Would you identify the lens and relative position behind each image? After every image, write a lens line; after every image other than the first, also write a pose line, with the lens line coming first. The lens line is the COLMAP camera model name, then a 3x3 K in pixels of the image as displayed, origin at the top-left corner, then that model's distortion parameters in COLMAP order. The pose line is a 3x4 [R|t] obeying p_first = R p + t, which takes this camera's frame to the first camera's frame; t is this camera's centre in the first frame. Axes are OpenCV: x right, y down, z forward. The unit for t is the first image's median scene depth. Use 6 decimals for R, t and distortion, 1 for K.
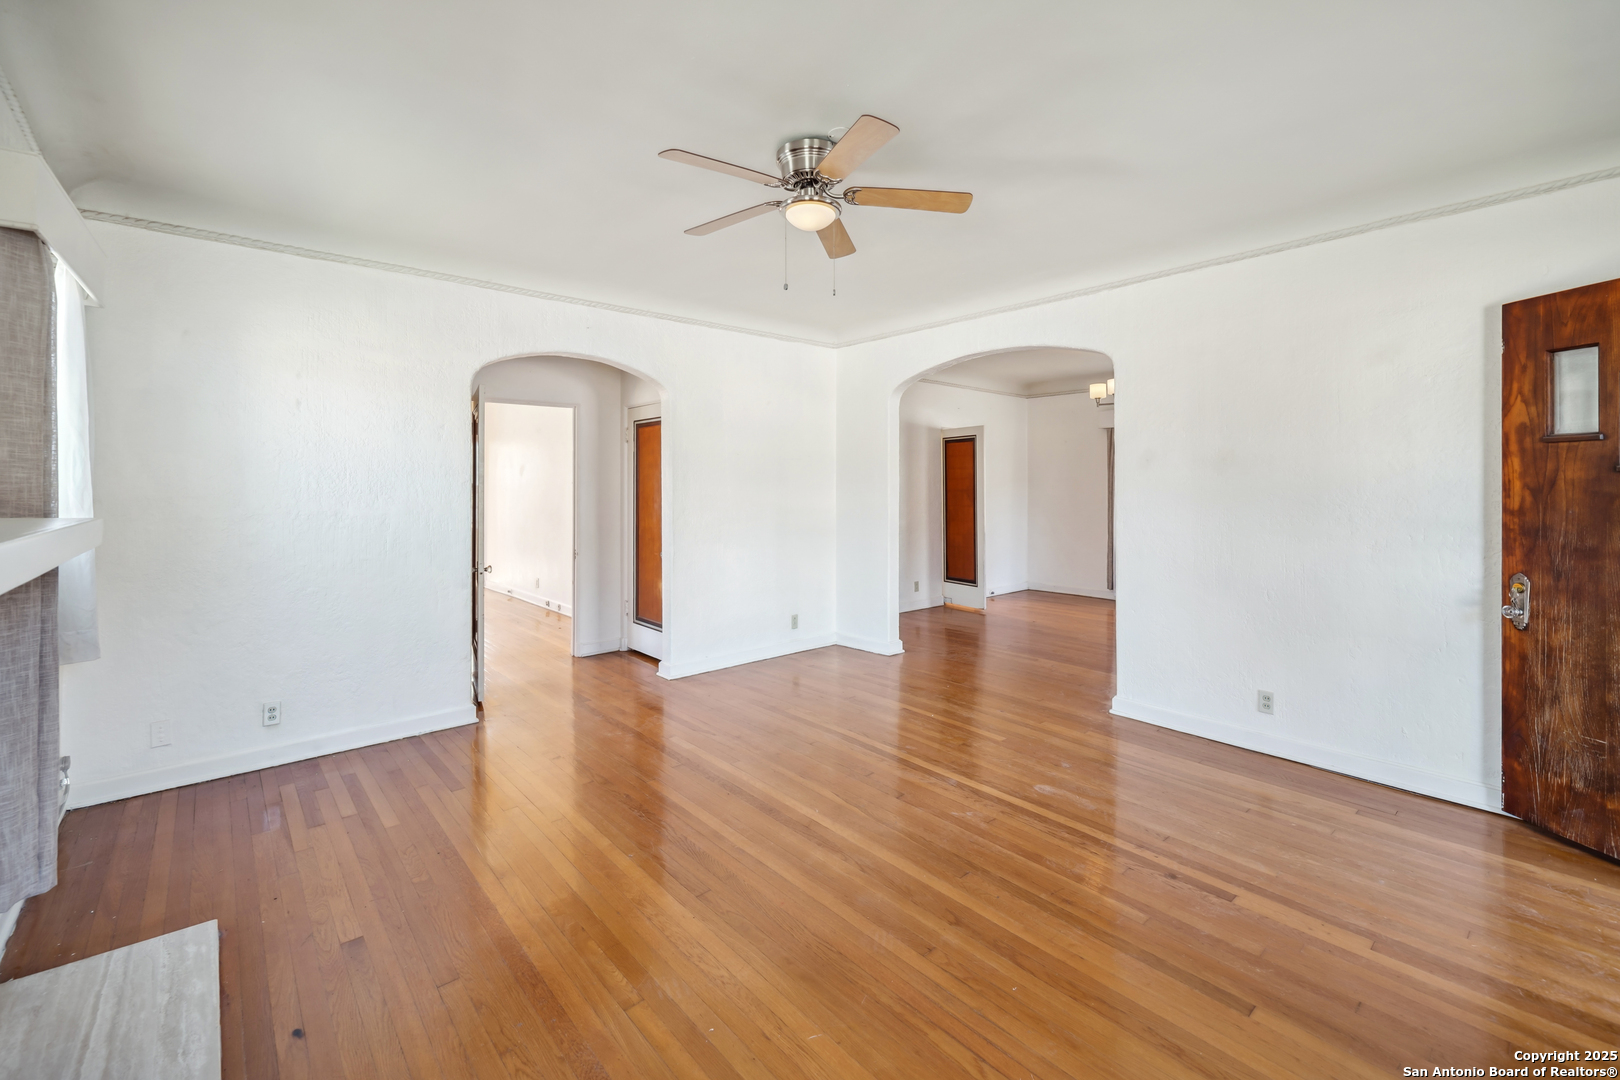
lens RADIAL K [[676.6, 0, 818.9], [0, 676.6, 485.6], [0, 0, 1]] dist [0.001426, 0.000151]
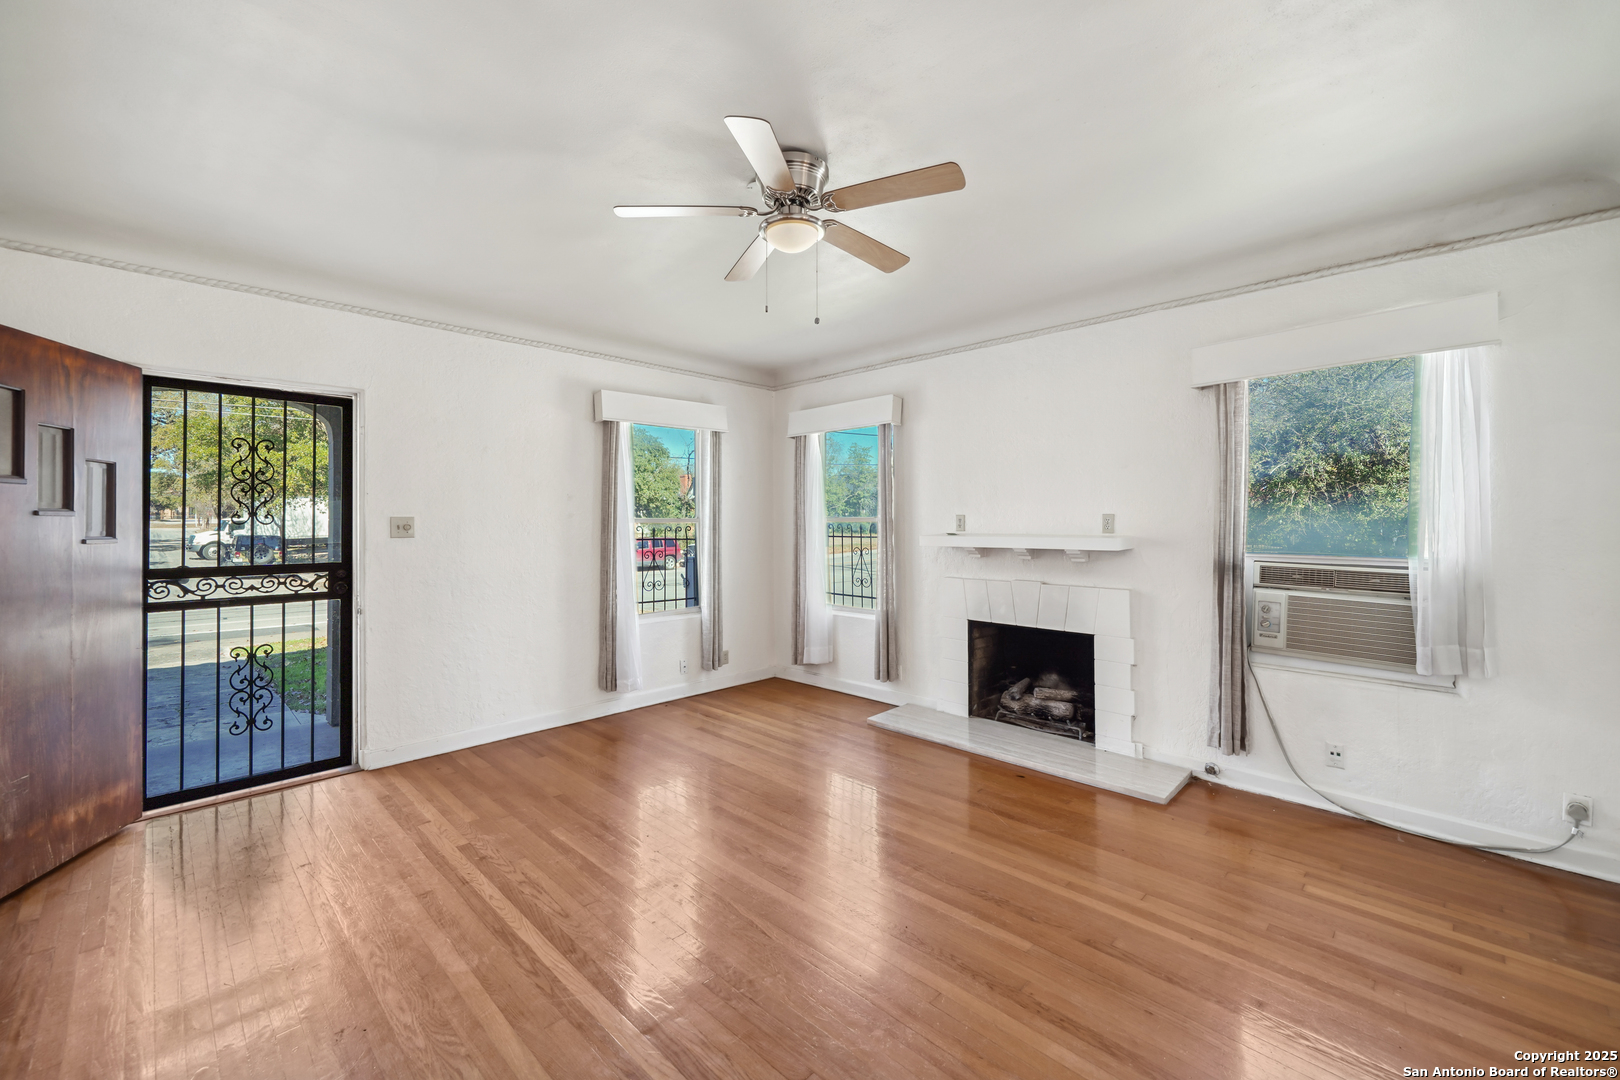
lens RADIAL K [[659.5, 0, 806.1], [0, 659.5, 522.4], [0, 0, 1]] dist [-0.001120, -0.000274]
pose [[-0.998185, 0.006456, -0.059879, 0.022491], [0.006721, 0.999968, -0.004228, 0.001501], [0.059850, -0.004622, -0.998197, 1.902908]]
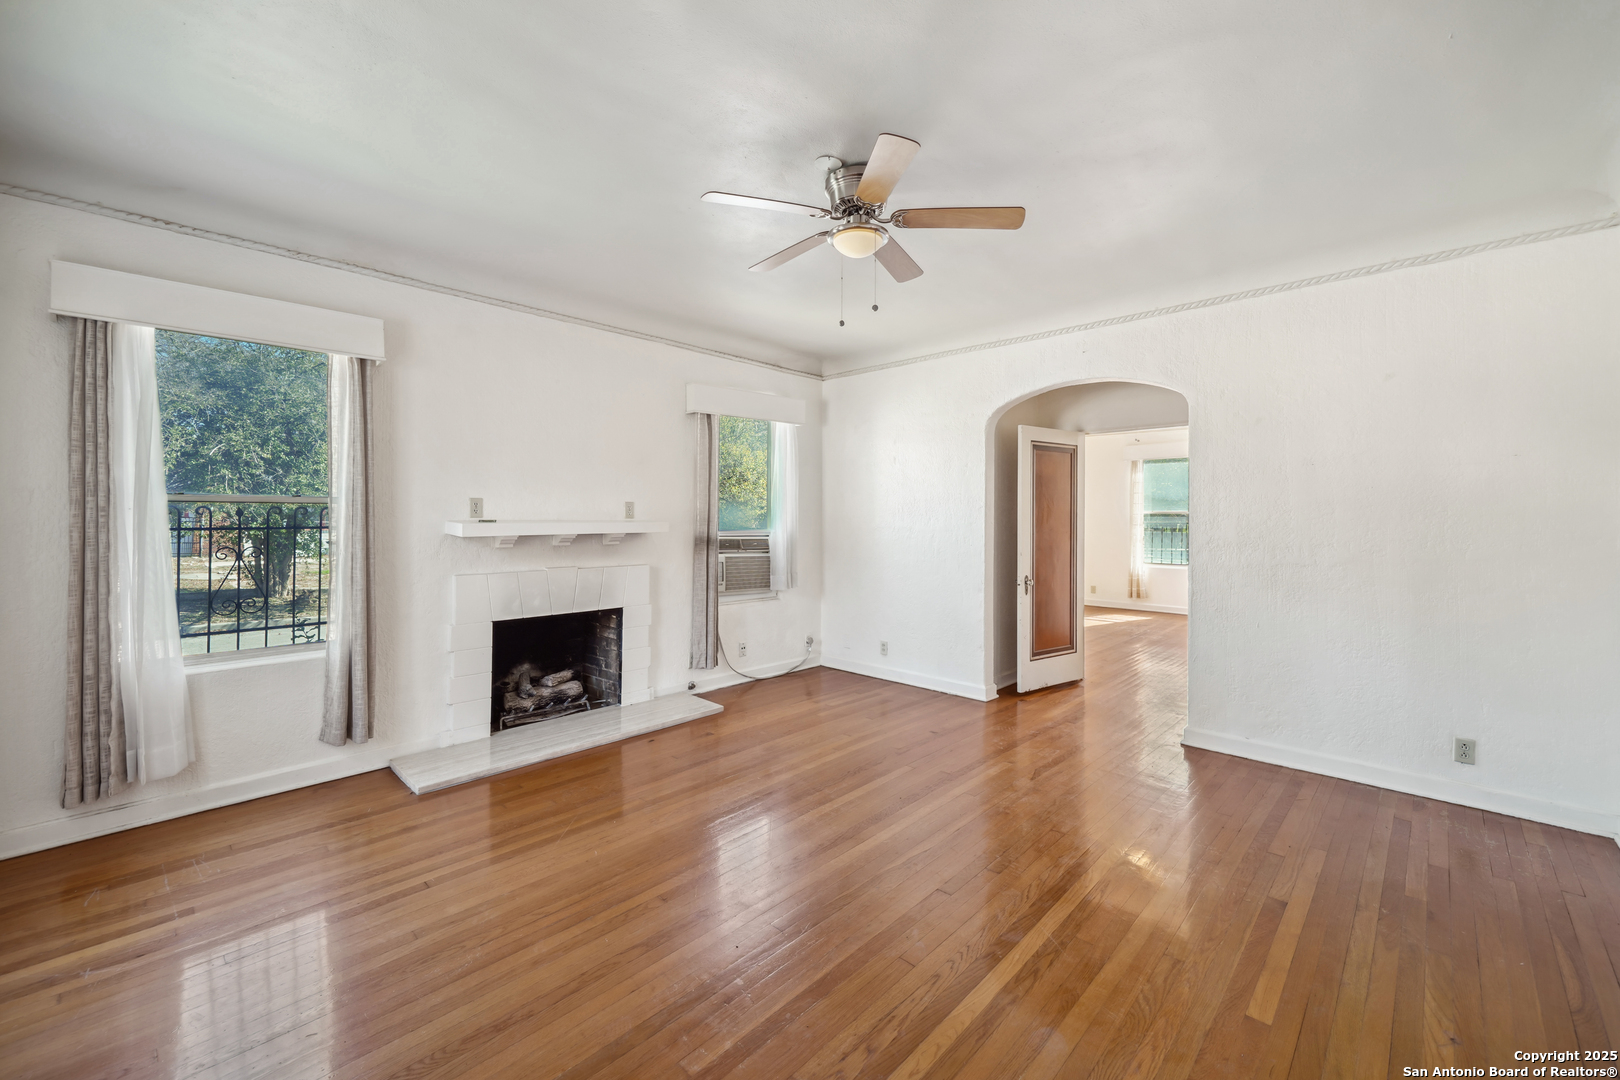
lens RADIAL K [[660.3, 0, 808.4], [0, 660.3, 518.5], [0, 0, 1]] dist [0.000271, -0.000184]
pose [[0.083402, 0.011320, -0.996452, 0.968537], [-0.002687, 0.999934, 0.011135, 0.003974], [0.996512, 0.001749, 0.083427, 0.841477]]
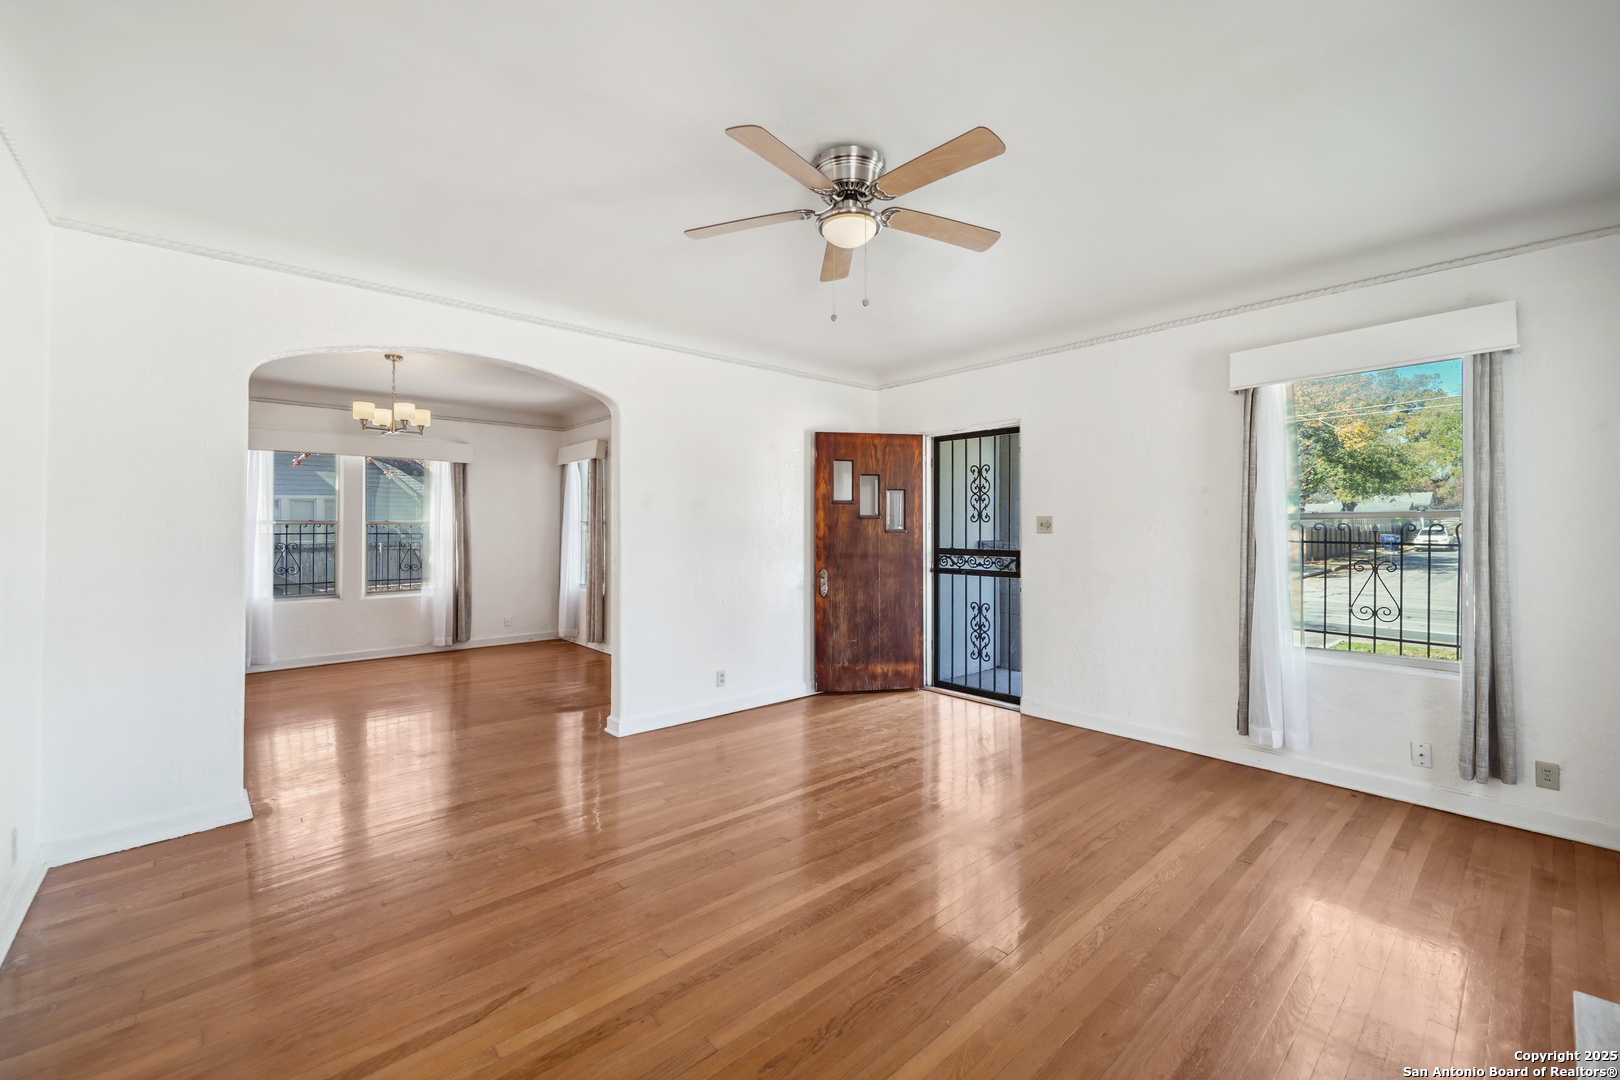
lens RADIAL K [[659.5, 0, 806.1], [0, 659.5, 522.4], [0, 0, 1]] dist [-0.001120, -0.000274]
pose [[0.004334, 0.007263, 0.999964, -0.913971], [0.000312, 0.999974, -0.007264, 0.007005], [-0.999991, 0.000343, 0.004332, 1.052047]]
